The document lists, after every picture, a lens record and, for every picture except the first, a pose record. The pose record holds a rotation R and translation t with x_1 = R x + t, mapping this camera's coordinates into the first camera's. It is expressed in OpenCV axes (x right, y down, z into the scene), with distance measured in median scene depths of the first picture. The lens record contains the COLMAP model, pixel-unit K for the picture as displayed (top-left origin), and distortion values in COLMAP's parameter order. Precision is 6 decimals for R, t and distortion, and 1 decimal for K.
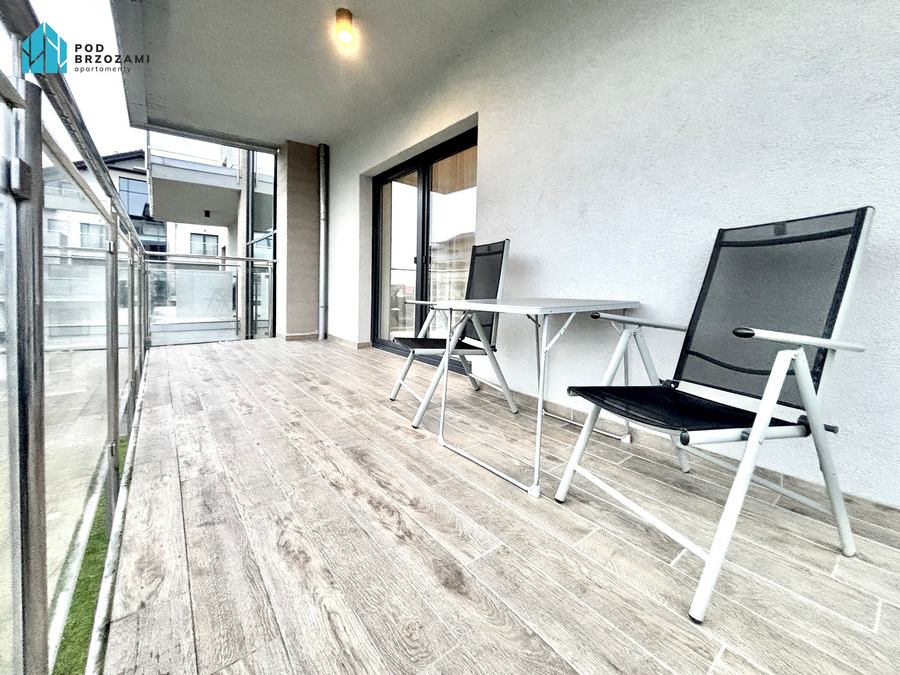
lens RADIAL K [[372.8, 0, 452.8], [0, 372.8, 302.9], [0, 0, 1]] dist [-0.009801, -0.000067]
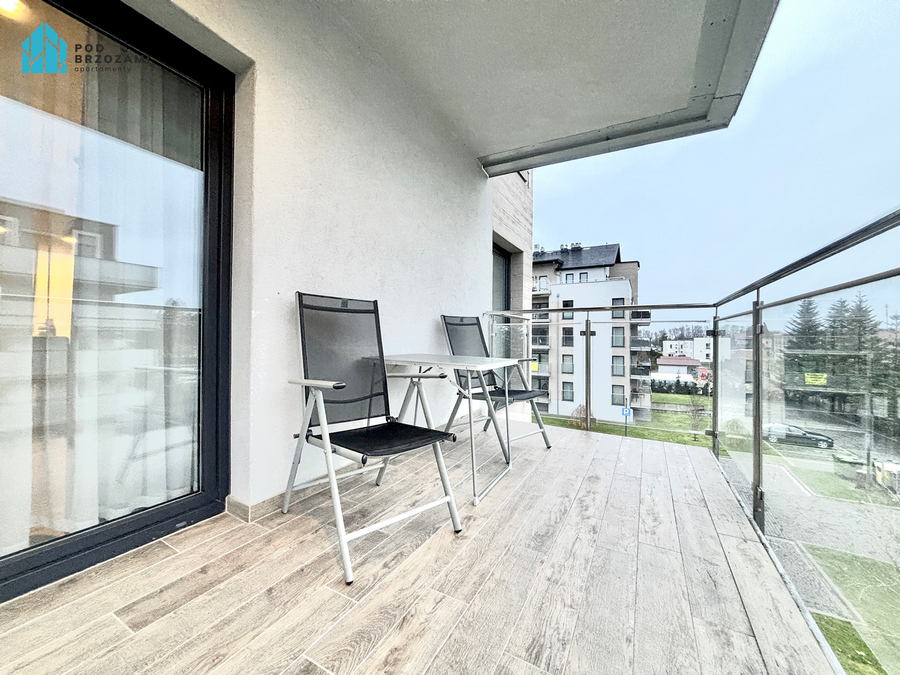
lens RADIAL K [[363.6, 0, 449.6], [0, 363.6, 338.1], [0, 0, 1]] dist [0.001917, 0.000093]
pose [[-0.396078, -0.023624, 0.917913, -0.947306], [0.017381, 0.999297, 0.033218, -0.117035], [-0.918052, 0.029111, -0.395389, 1.506693]]
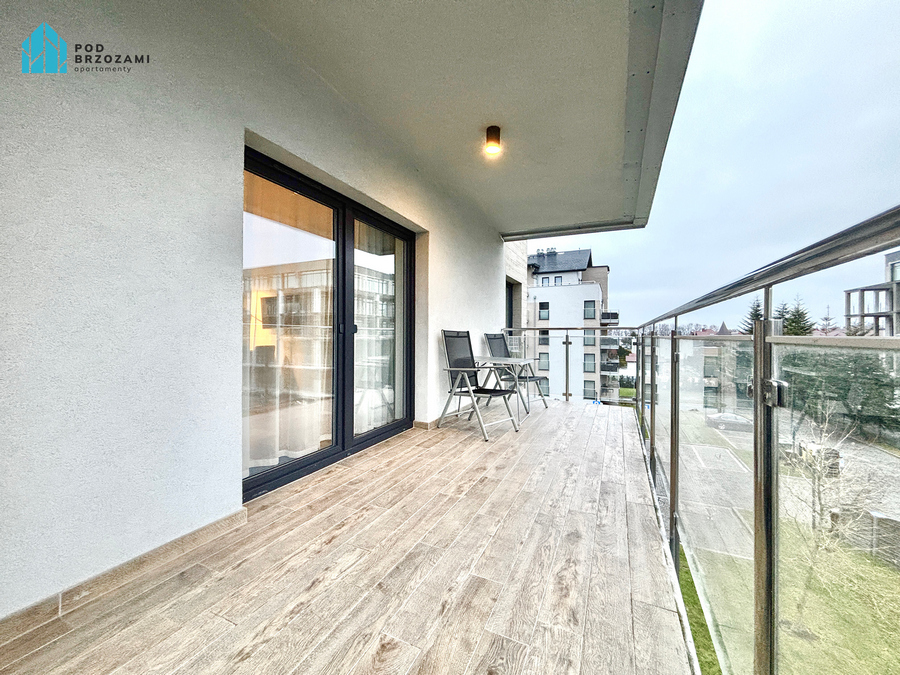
lens RADIAL K [[369.3, 0, 446.1], [0, 369.3, 338.4], [0, 0, 1]] dist [0.010494, 0.000020]
pose [[-0.451563, -0.028189, 0.891794, -1.875681], [0.017930, 0.999012, 0.040657, -0.253478], [-0.892059, 0.034349, -0.450612, 2.474274]]
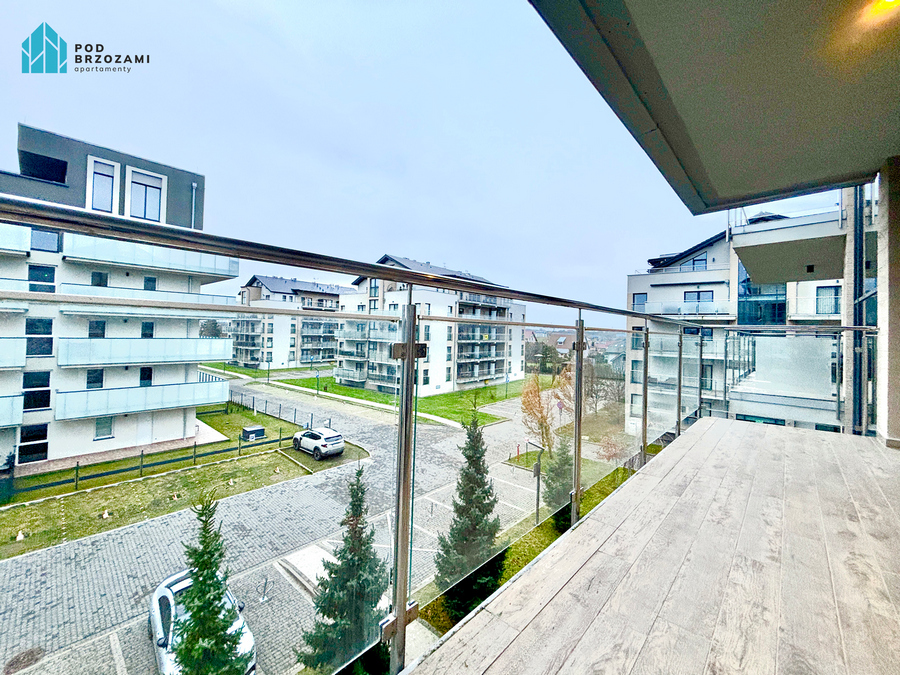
lens RADIAL K [[369.3, 0, 446.1], [0, 369.3, 338.4], [0, 0, 1]] dist [0.010494, 0.000020]
pose [[0.153303, -0.005998, -0.988161, 0.286706], [-0.054987, 0.998380, -0.014591, -0.113183], [0.986648, 0.056573, 0.152725, 0.260664]]
